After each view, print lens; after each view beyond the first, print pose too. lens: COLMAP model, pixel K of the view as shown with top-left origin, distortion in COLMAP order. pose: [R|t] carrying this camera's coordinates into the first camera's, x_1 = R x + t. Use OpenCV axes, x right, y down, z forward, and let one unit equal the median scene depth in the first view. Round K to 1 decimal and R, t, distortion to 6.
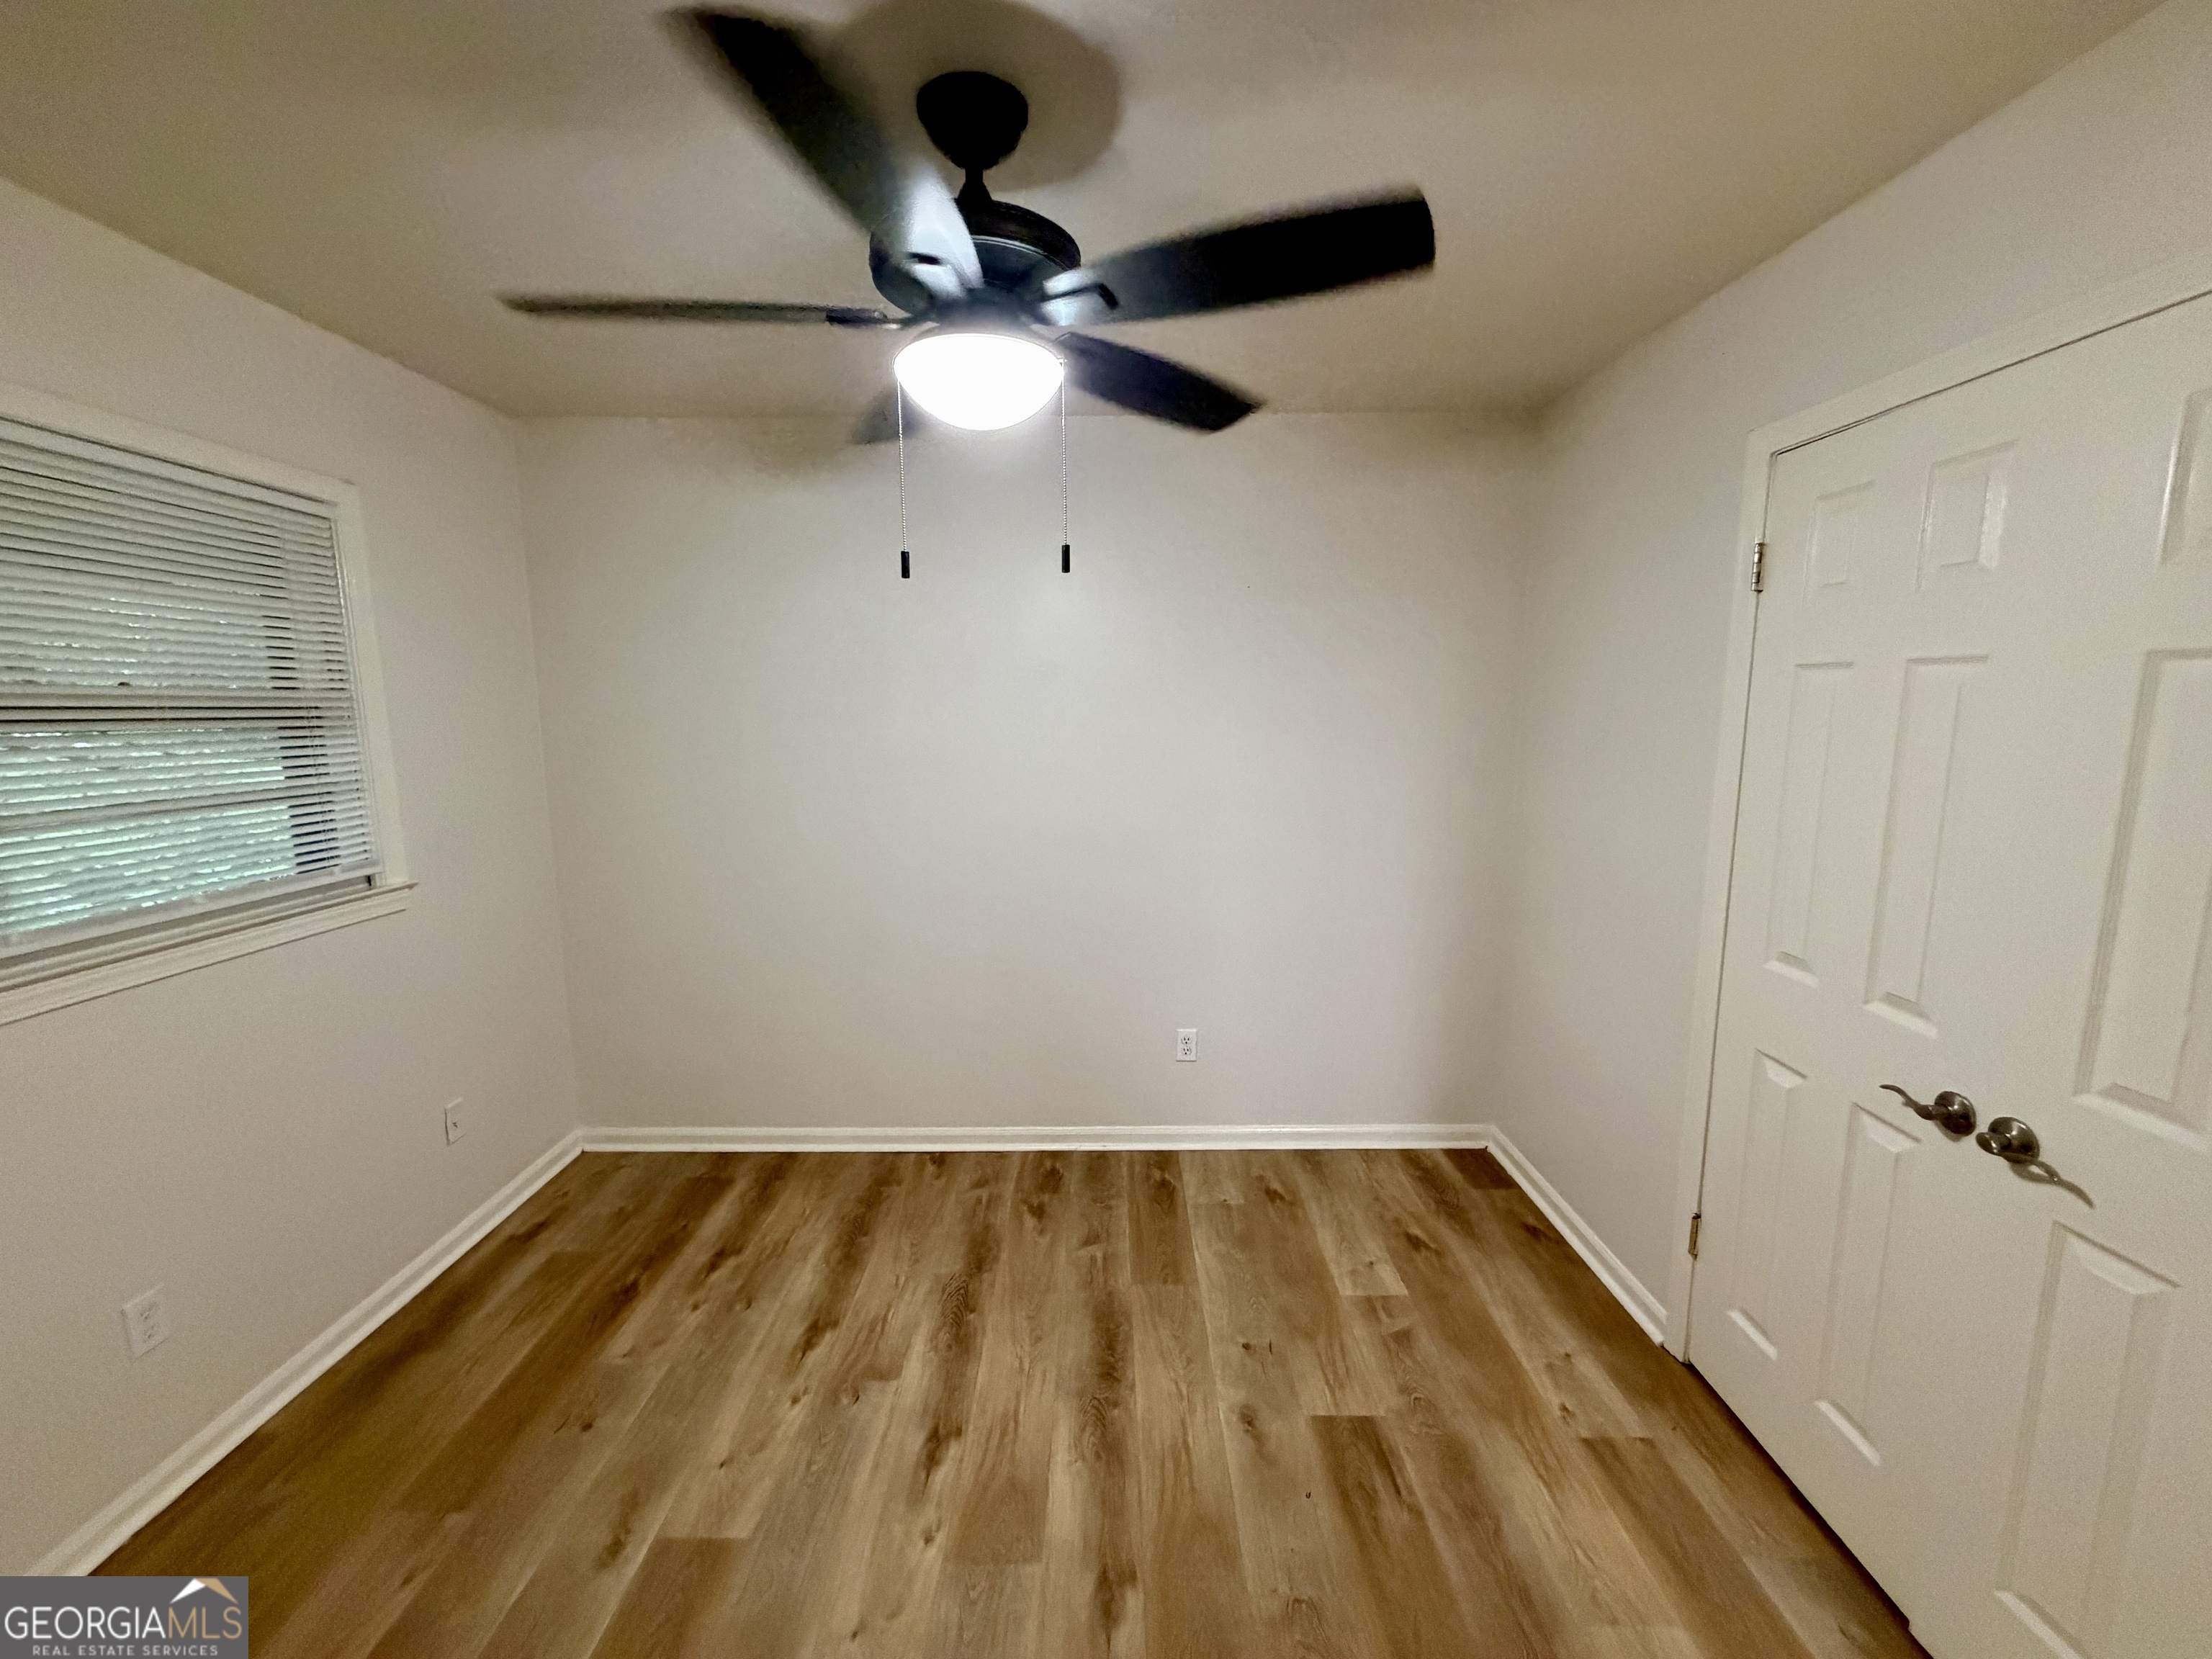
lens RADIAL K [[885.0, 0, 1102.8], [0, 885.0, 825.0], [0, 0, 1]] dist [0.000381, -0.000296]
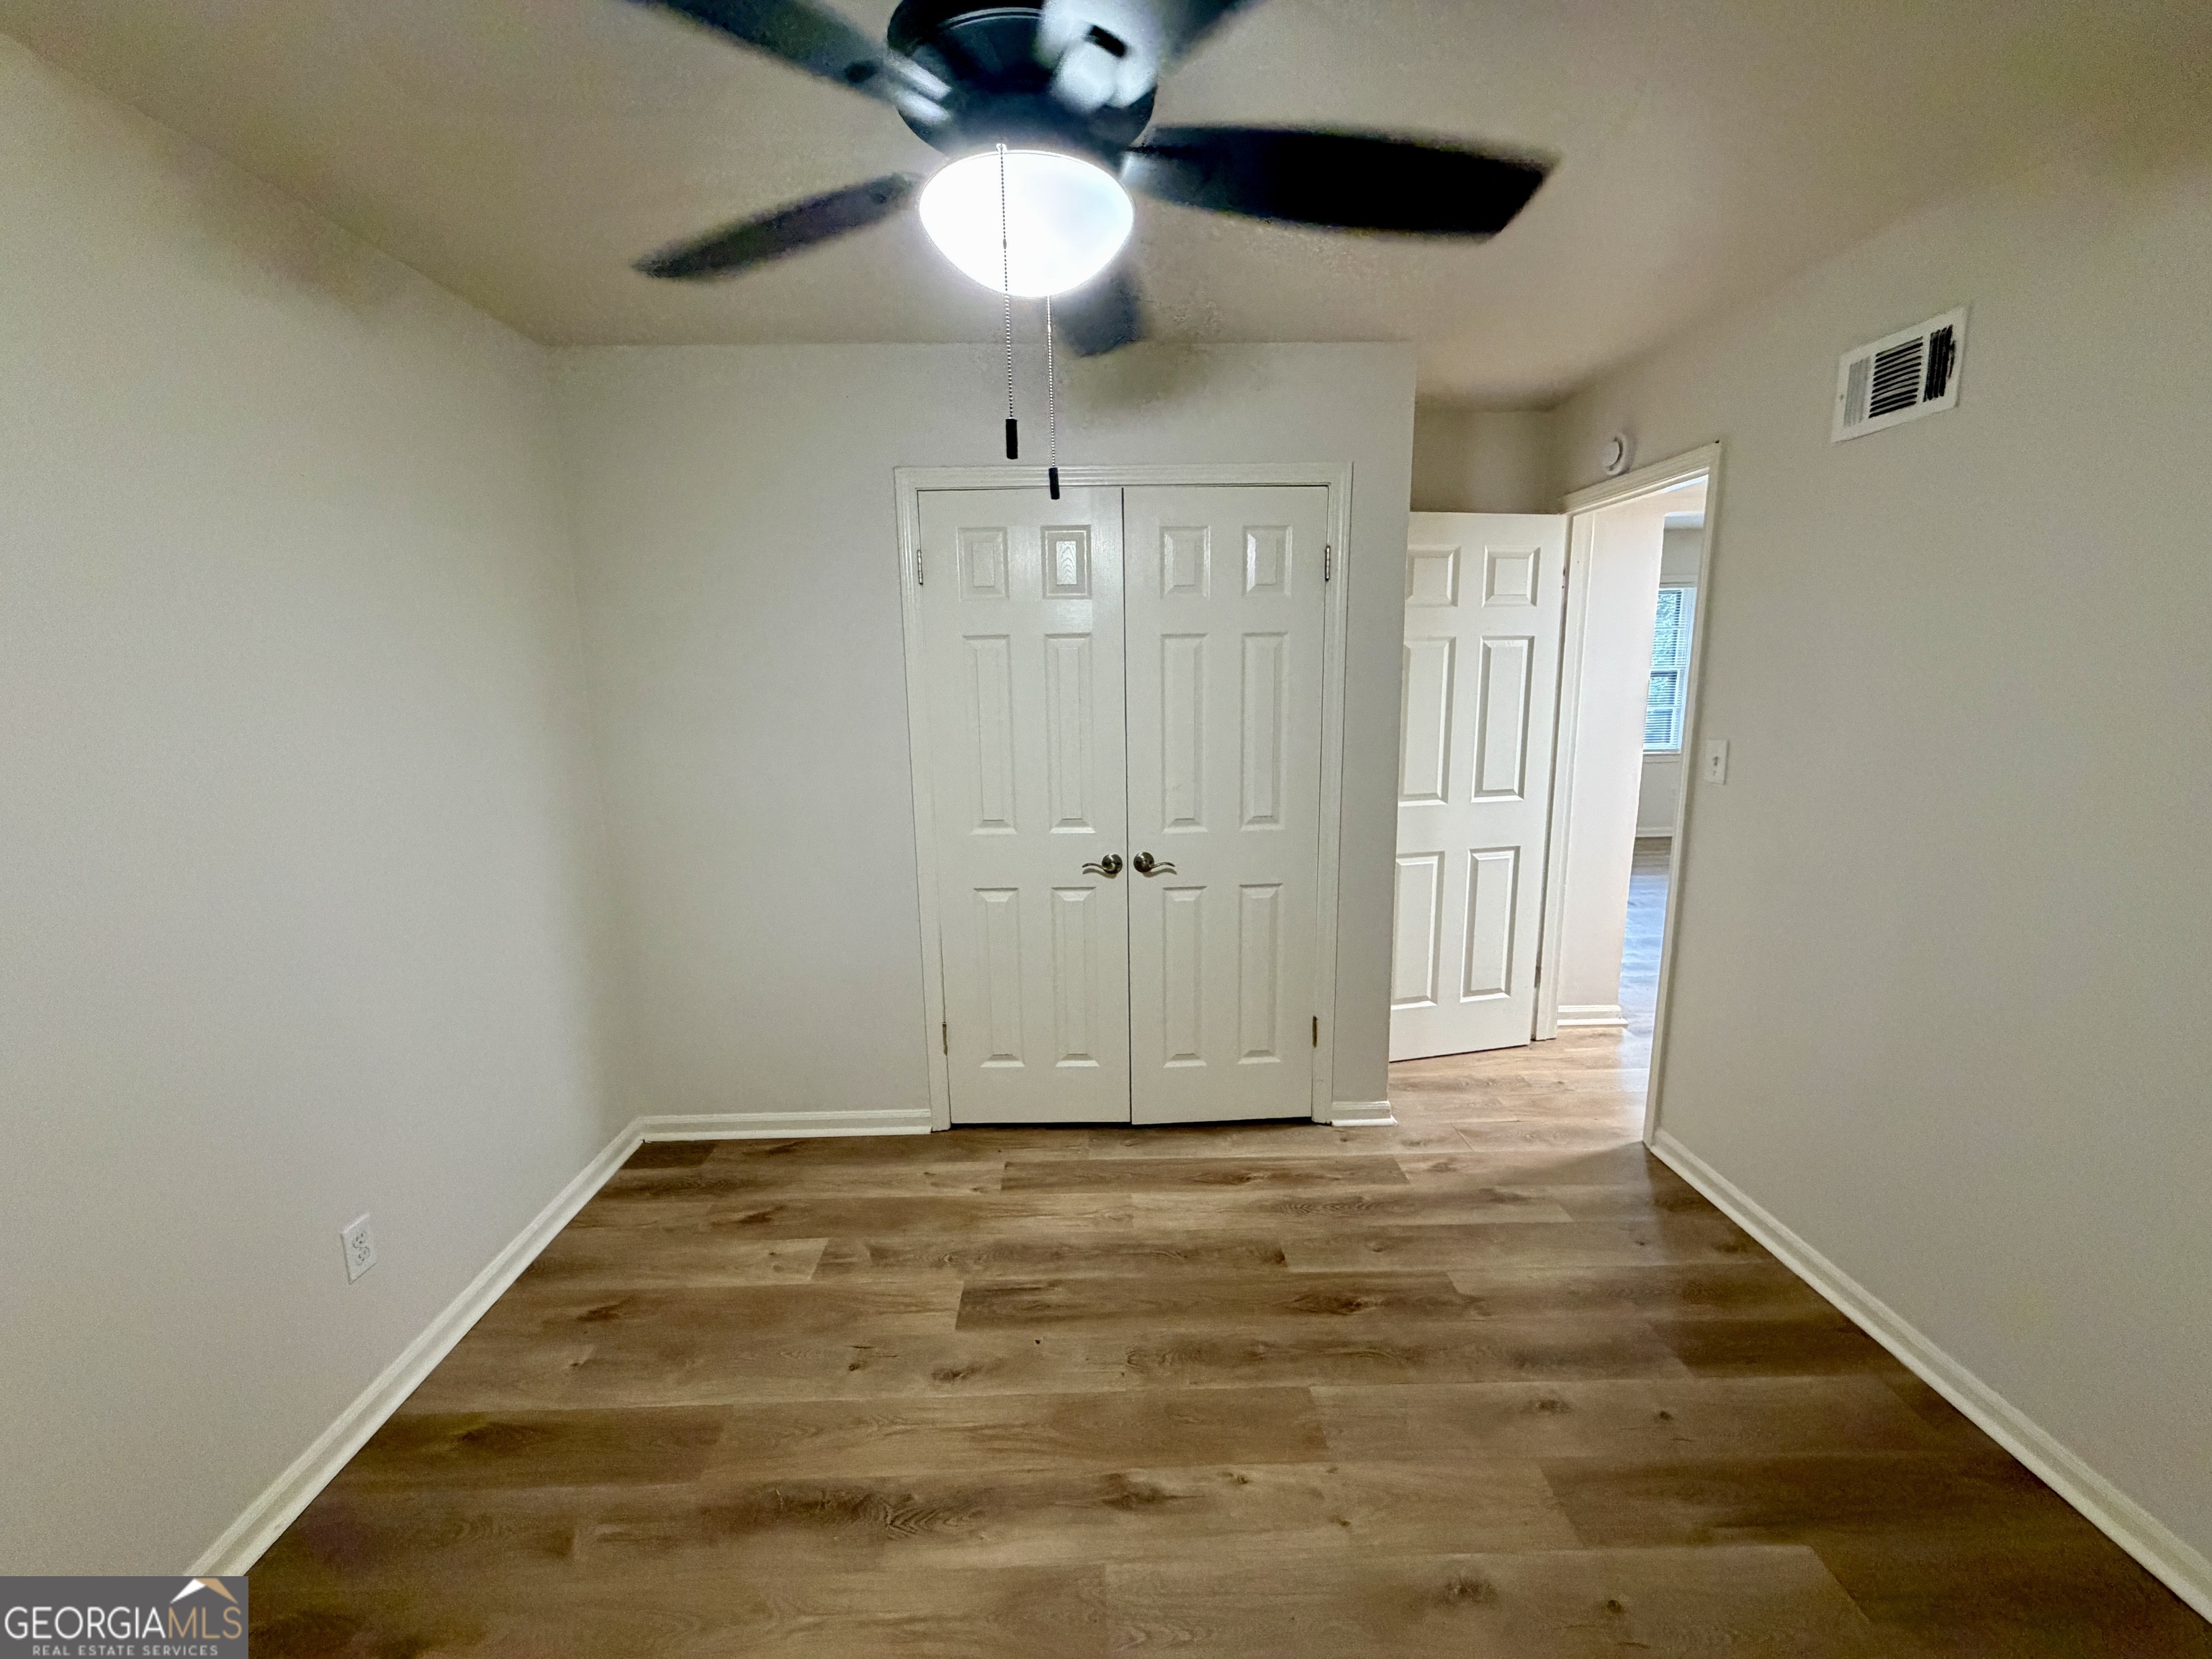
lens RADIAL K [[885.0, 0, 1104.8], [0, 885.0, 818.2], [0, 0, 1]] dist [0.000381, -0.000296]
pose [[-0.025799, -0.166852, 0.985644, -0.673641], [0.157379, 0.973000, 0.168831, -0.078798], [-0.987201, 0.159475, 0.001156, 0.675959]]
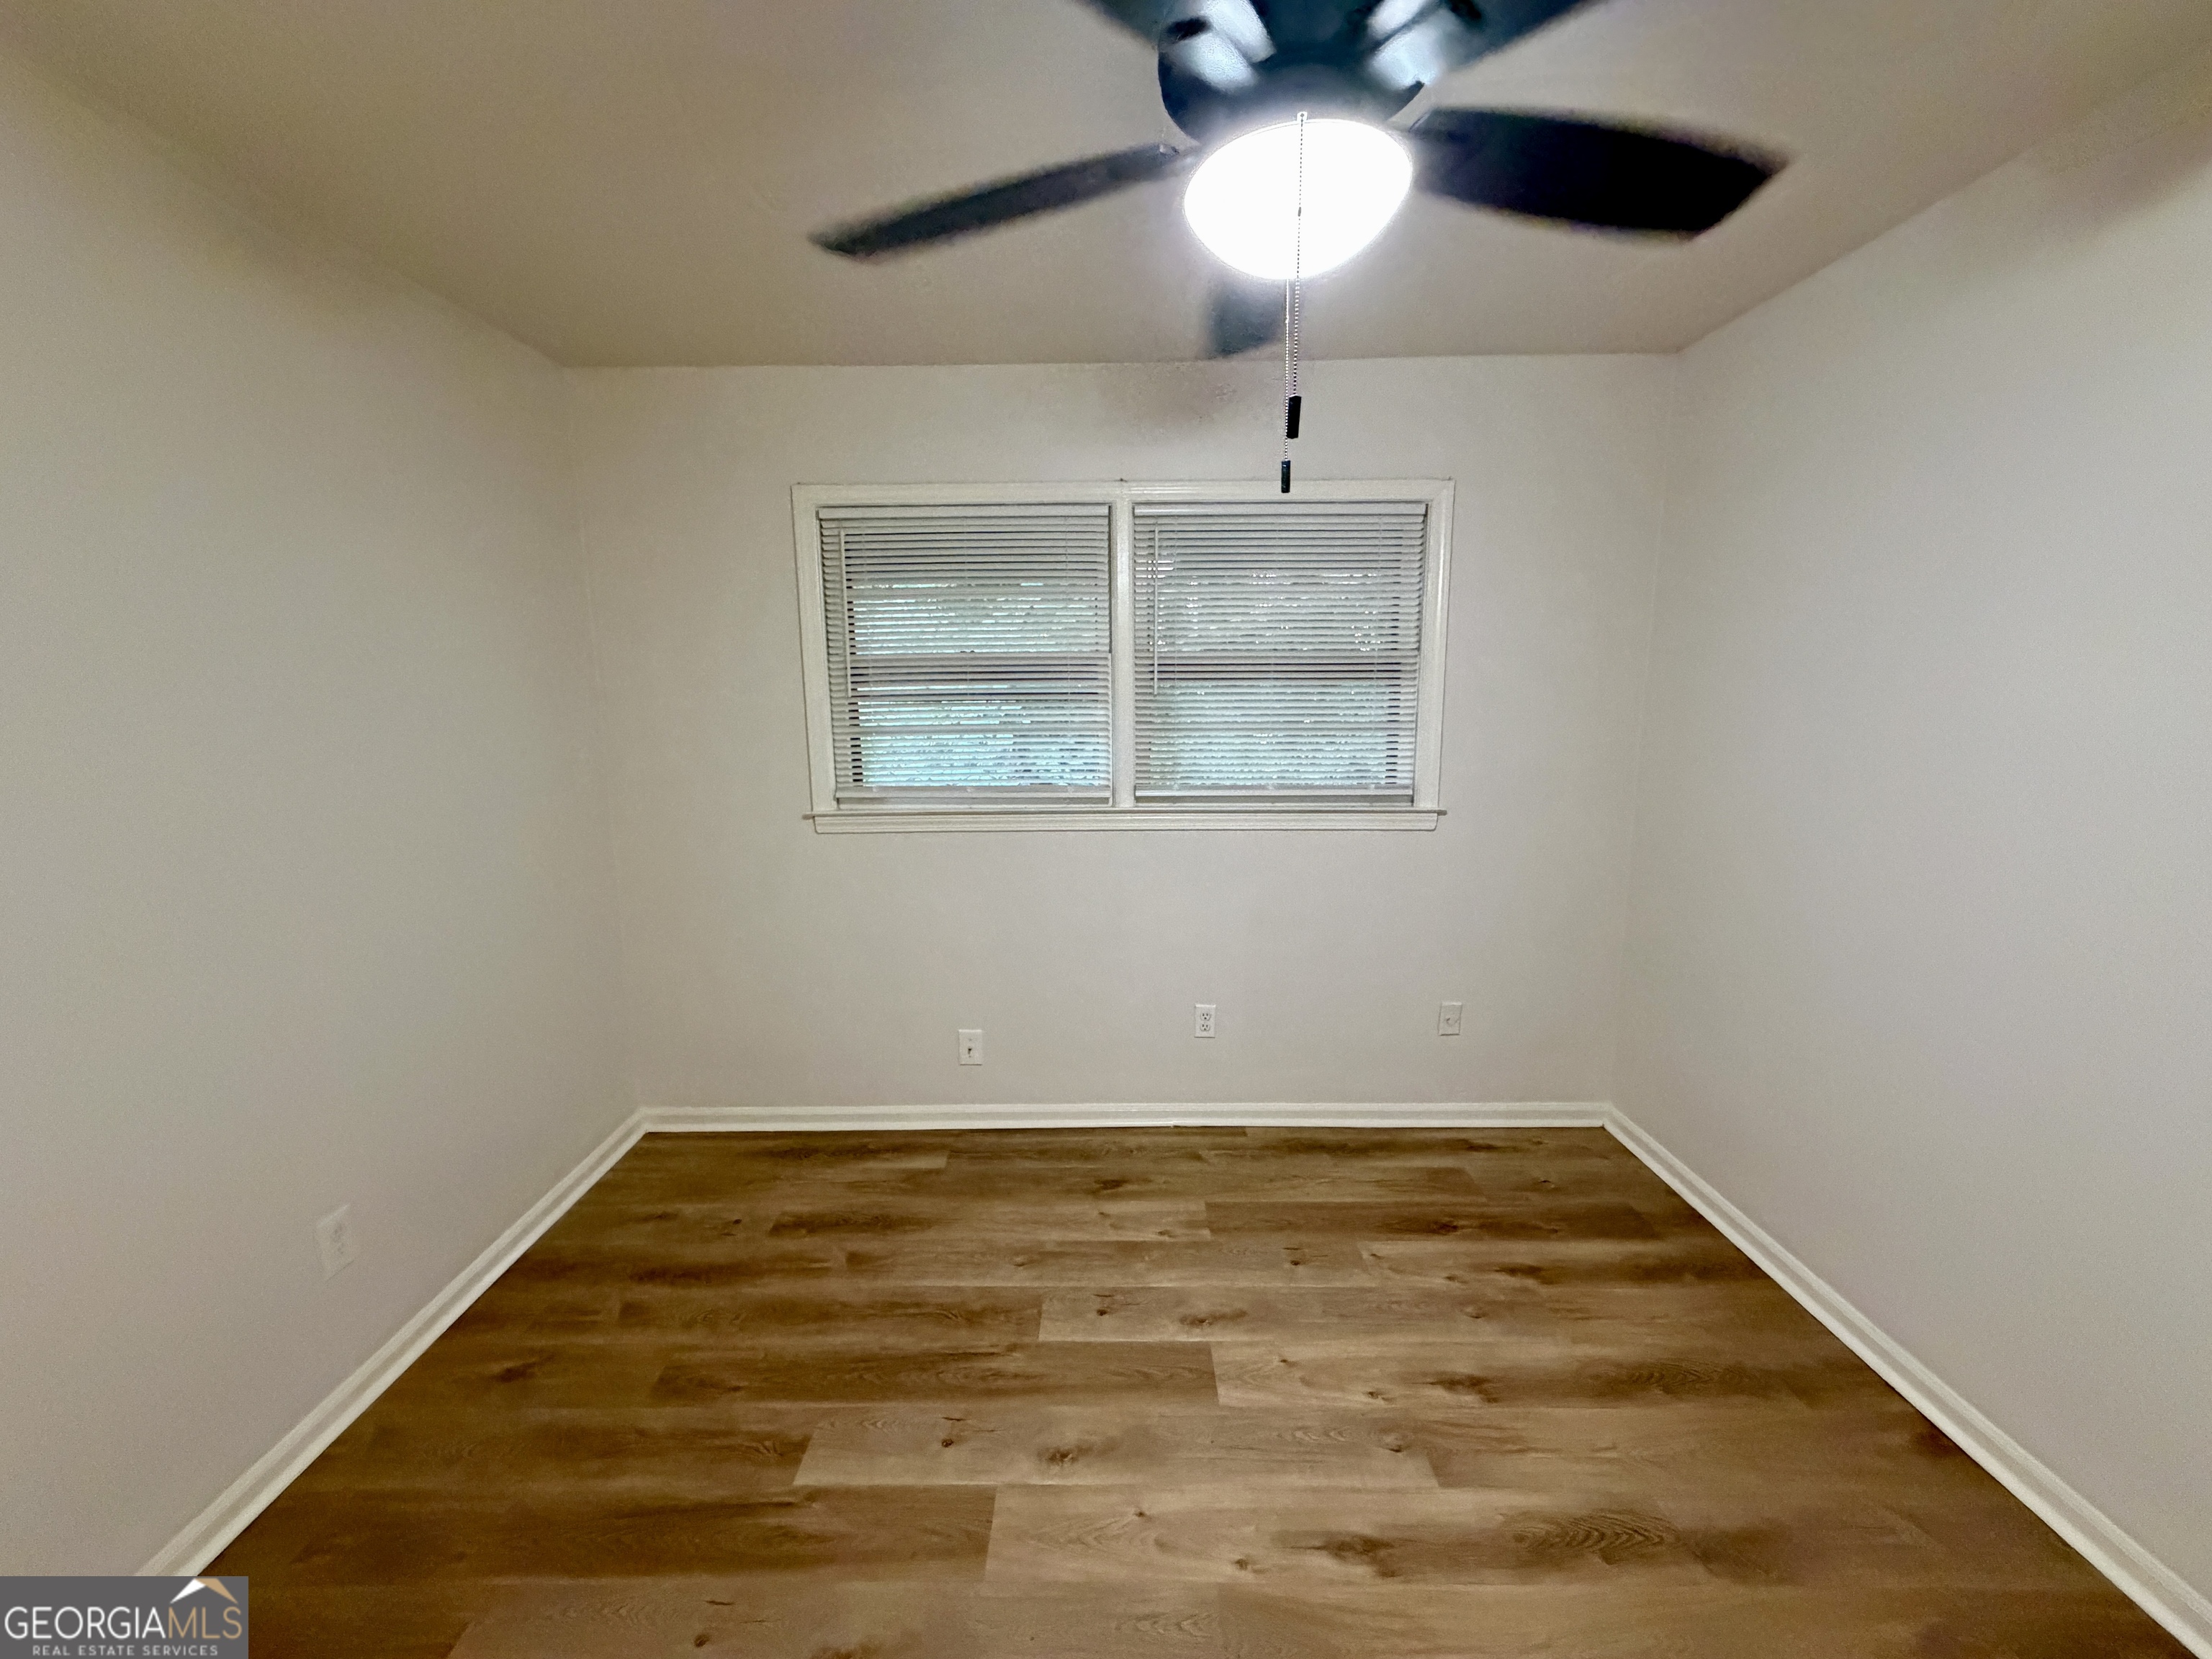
lens RADIAL K [[885.0, 0, 1094.2], [0, 885.0, 830.6], [0, 0, 1]] dist [0.000381, -0.000296]
pose [[-0.017755, 0.169023, -0.985452, 0.464483], [-0.125406, 0.977448, 0.169909, -0.057405], [0.991947, 0.126598, 0.003841, 0.598025]]
